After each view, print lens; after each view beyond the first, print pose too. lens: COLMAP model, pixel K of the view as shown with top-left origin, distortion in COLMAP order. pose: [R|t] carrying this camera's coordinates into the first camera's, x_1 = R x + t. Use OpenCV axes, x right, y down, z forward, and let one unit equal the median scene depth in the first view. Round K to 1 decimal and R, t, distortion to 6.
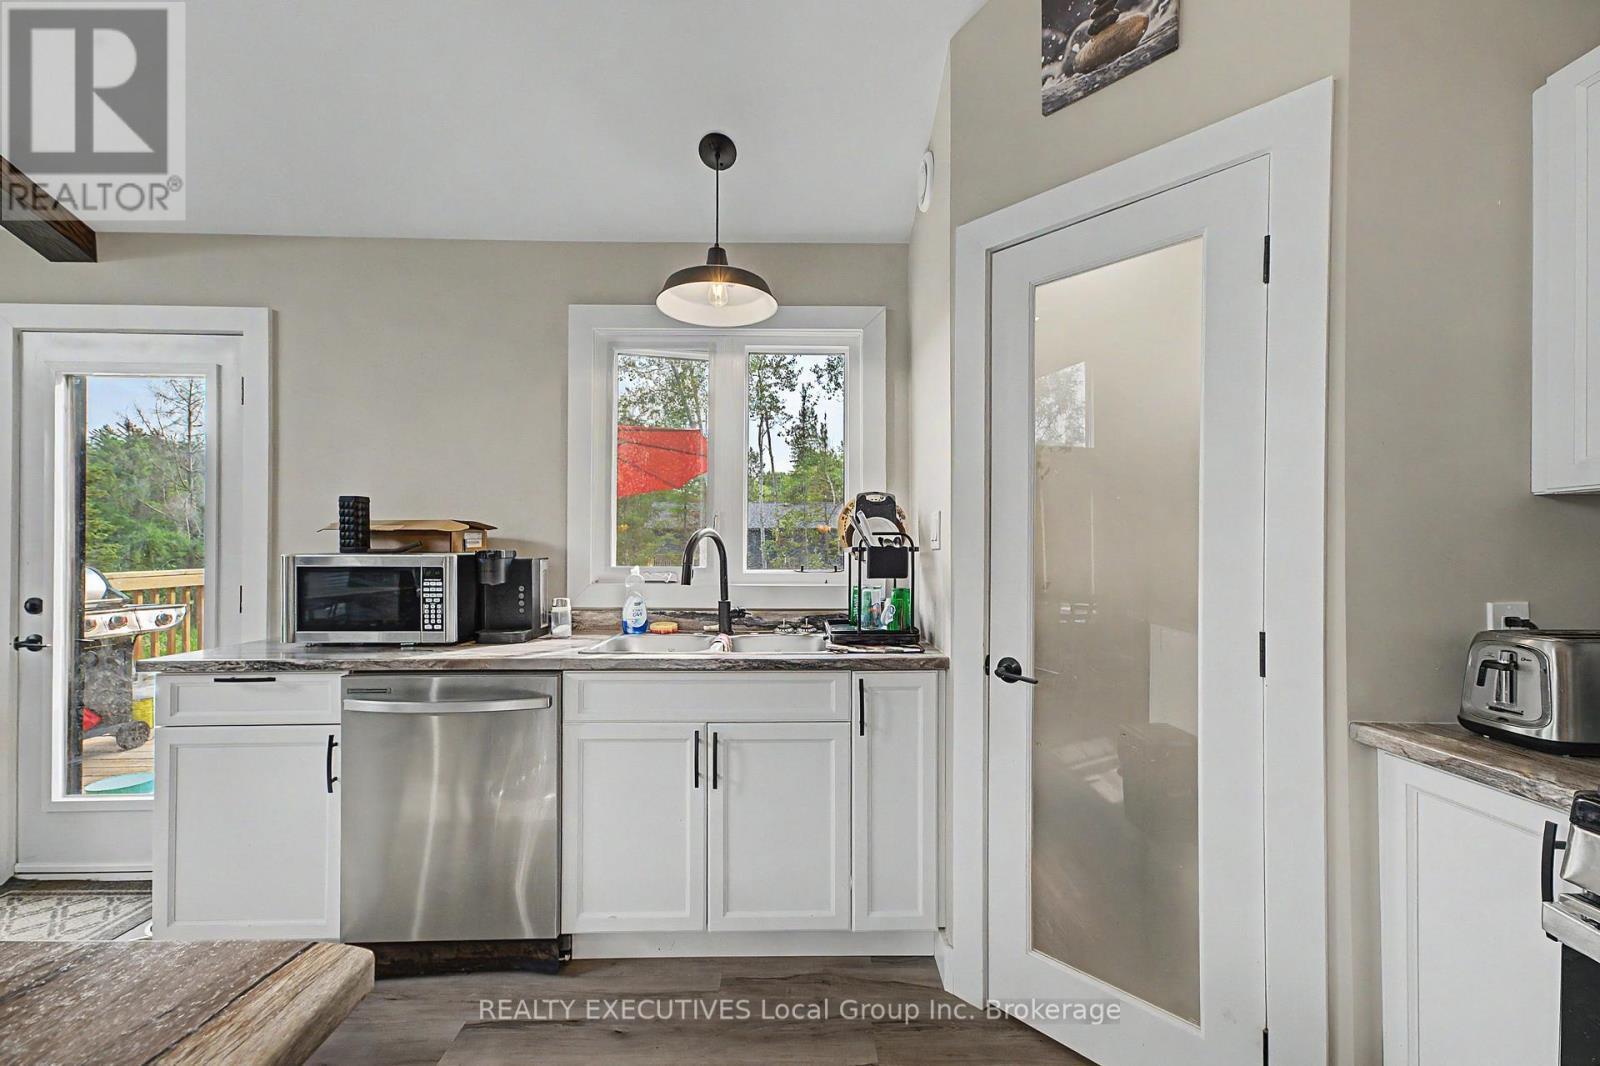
lens RADIAL K [[691.5, 0, 766.9], [0, 691.5, 541.6], [0, 0, 1]] dist [0.031164, 0.000140]
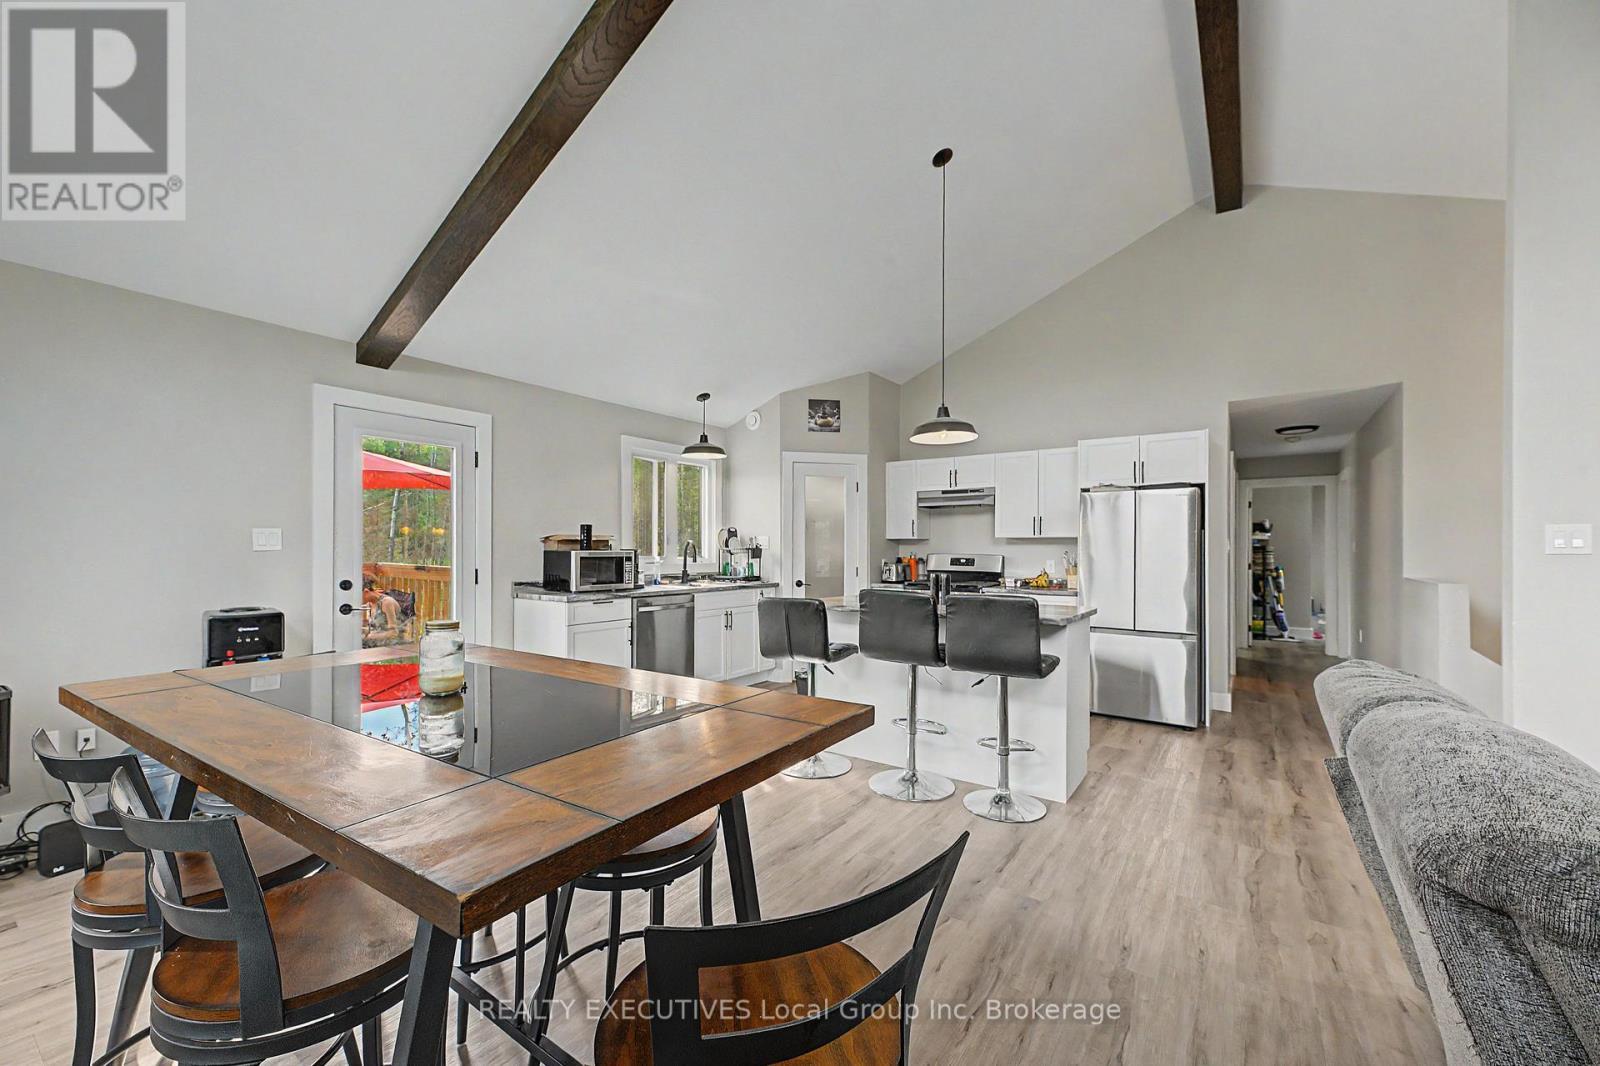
lens RADIAL K [[644.0, 0, 802.0], [0, 644.0, 547.3], [0, 0, 1]] dist [-0.002084, -0.000020]
pose [[0.561620, 0.004177, 0.827385, -1.950967], [-0.007066, 0.999975, -0.000252, 0.003115], [-0.827365, -0.005705, 0.561635, -0.705030]]
